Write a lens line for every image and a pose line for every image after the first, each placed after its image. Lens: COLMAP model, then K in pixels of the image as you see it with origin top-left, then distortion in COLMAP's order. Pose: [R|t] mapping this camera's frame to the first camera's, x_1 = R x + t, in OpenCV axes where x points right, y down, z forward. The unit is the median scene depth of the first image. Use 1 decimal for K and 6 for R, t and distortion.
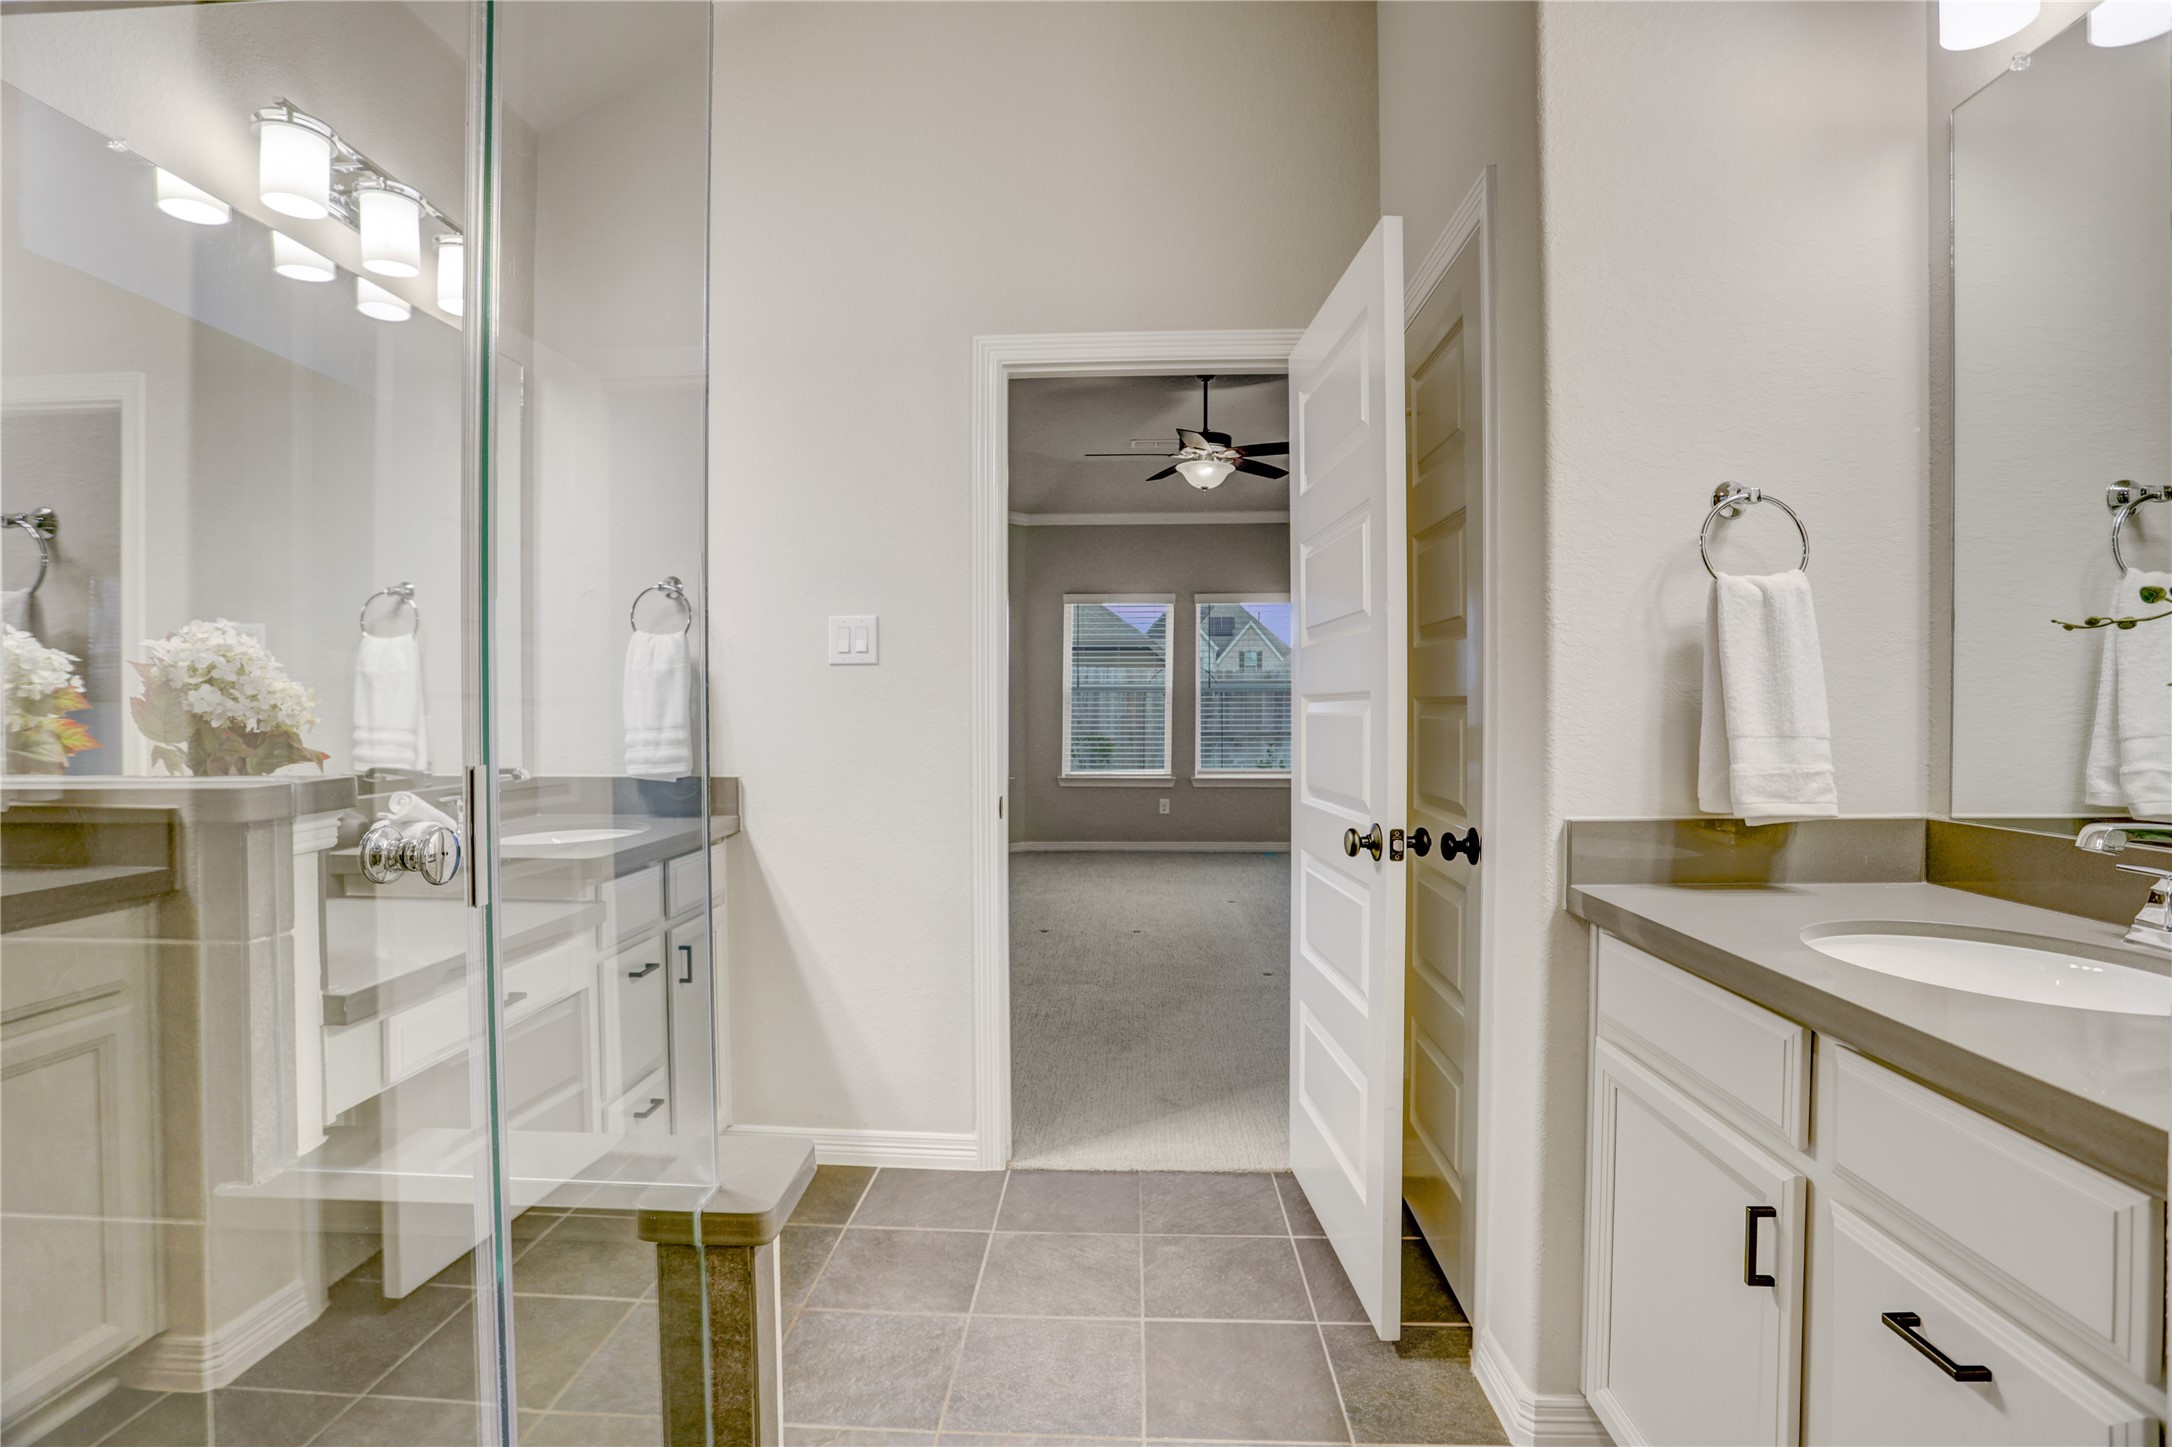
lens RADIAL K [[1055.4, 0, 1086.0], [0, 1055.4, 723.5], [0, 0, 1]] dist [-0.021988, -0.000050]
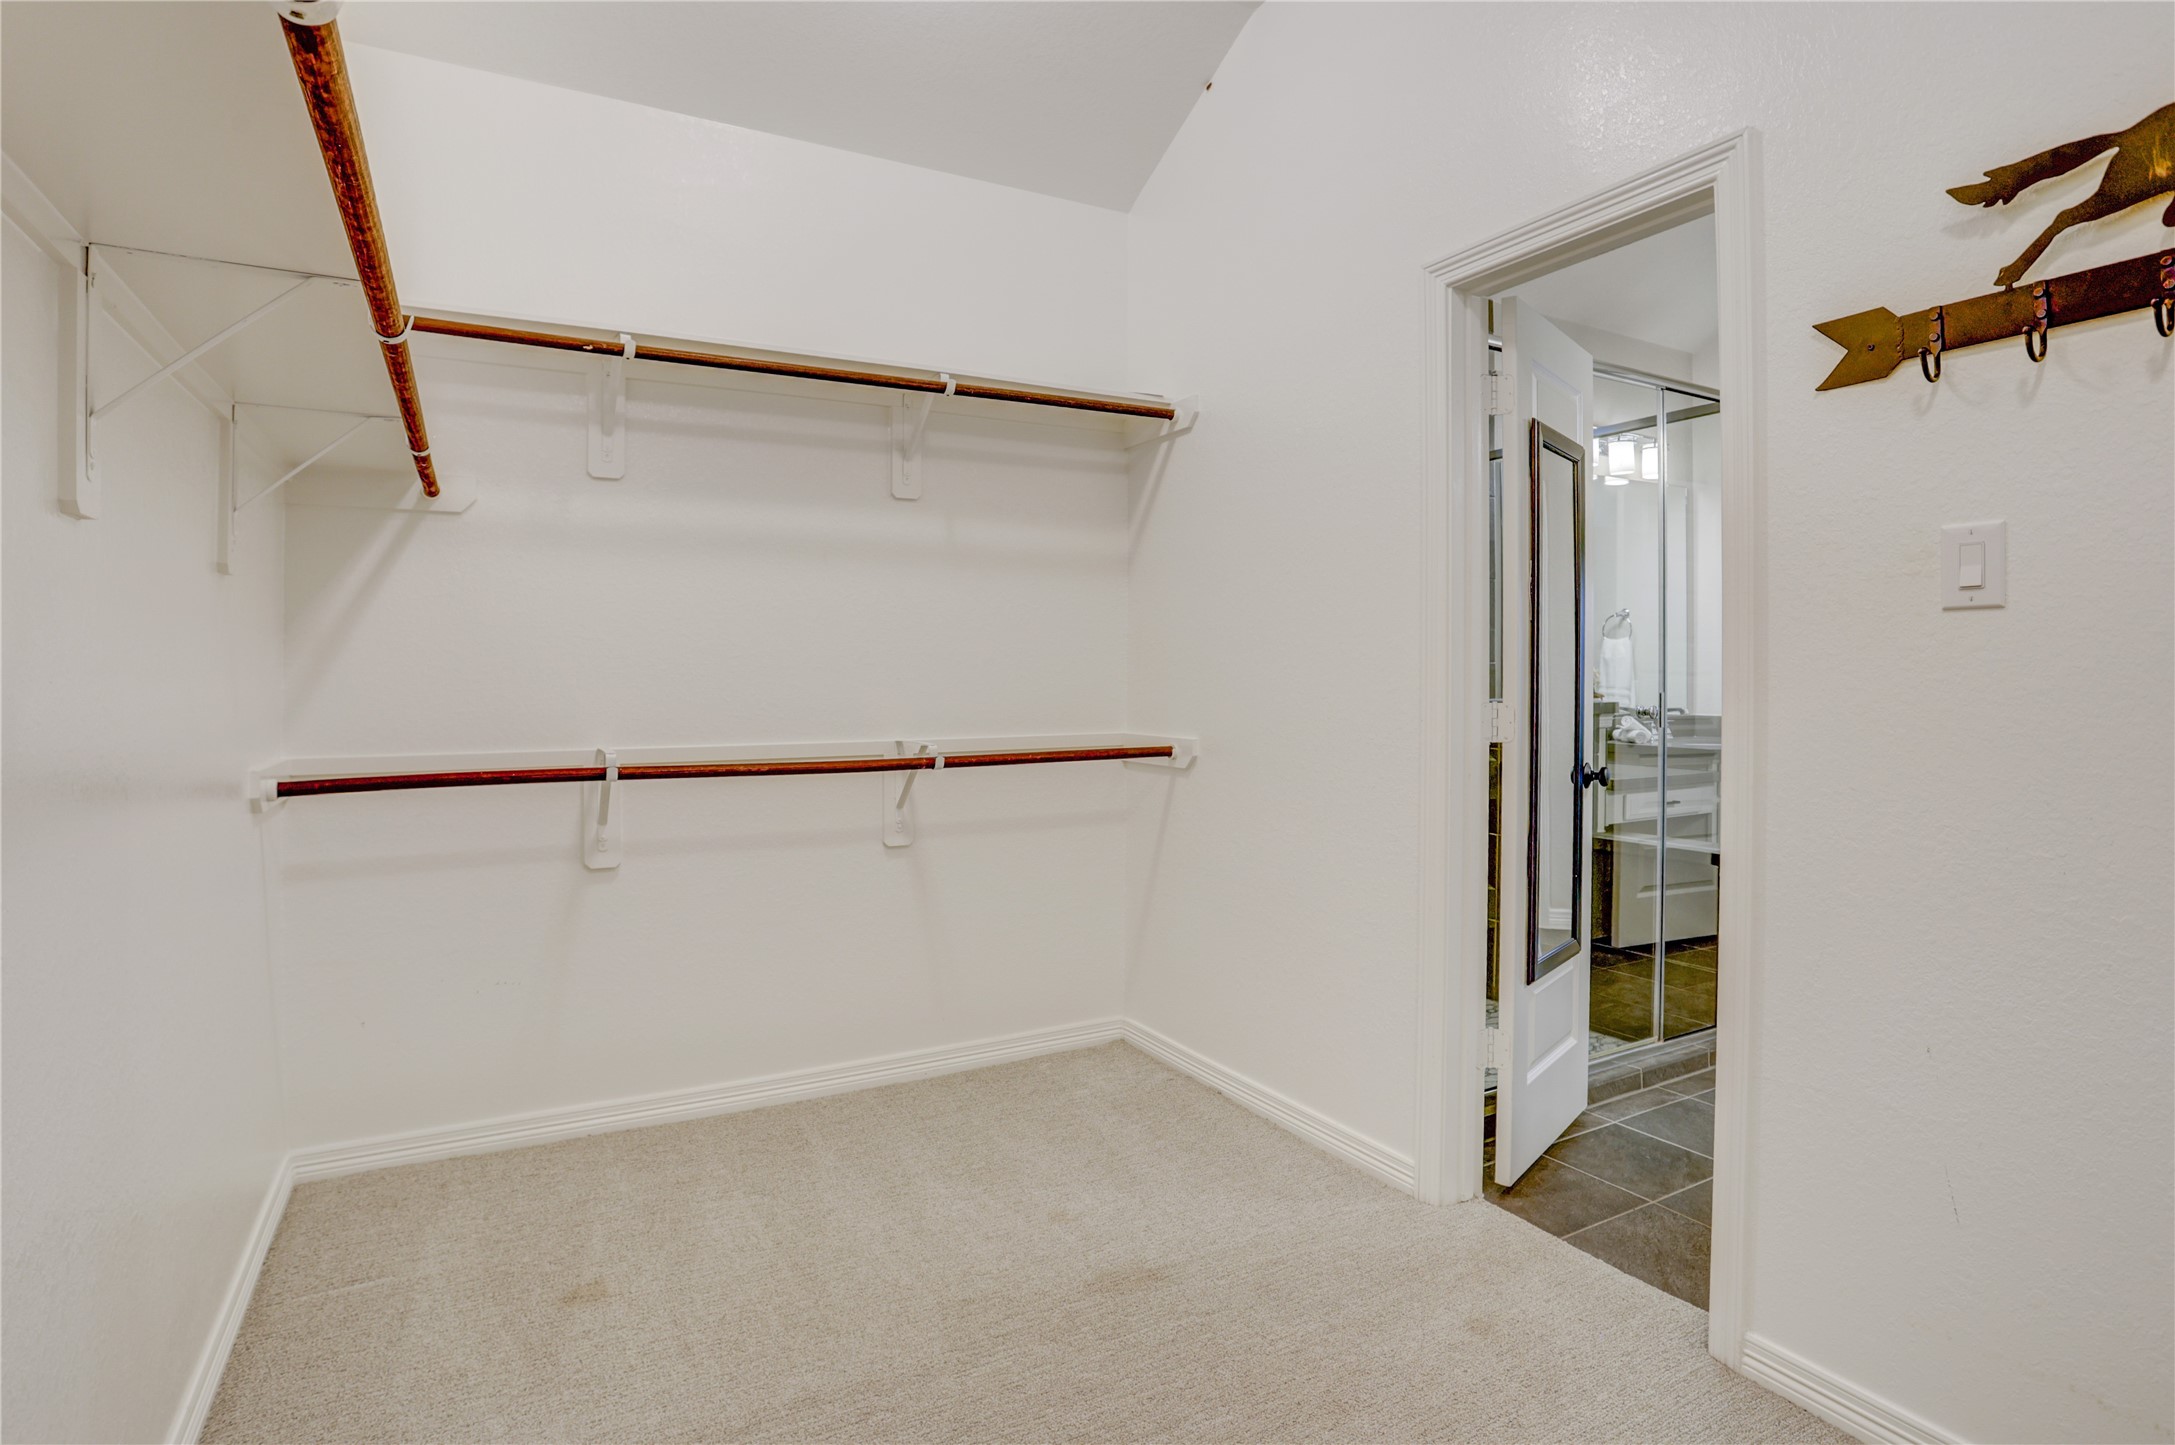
lens RADIAL K [[1097.5, 0, 1089.3], [0, 1097.5, 676.0], [0, 0, 1]] dist [0.000865, 0.000218]
pose [[0.531300, 0.012669, -0.847089, 0.610406], [-0.004425, 0.999916, 0.012179, -0.037808], [0.847172, -0.002722, 0.531311, -1.031144]]
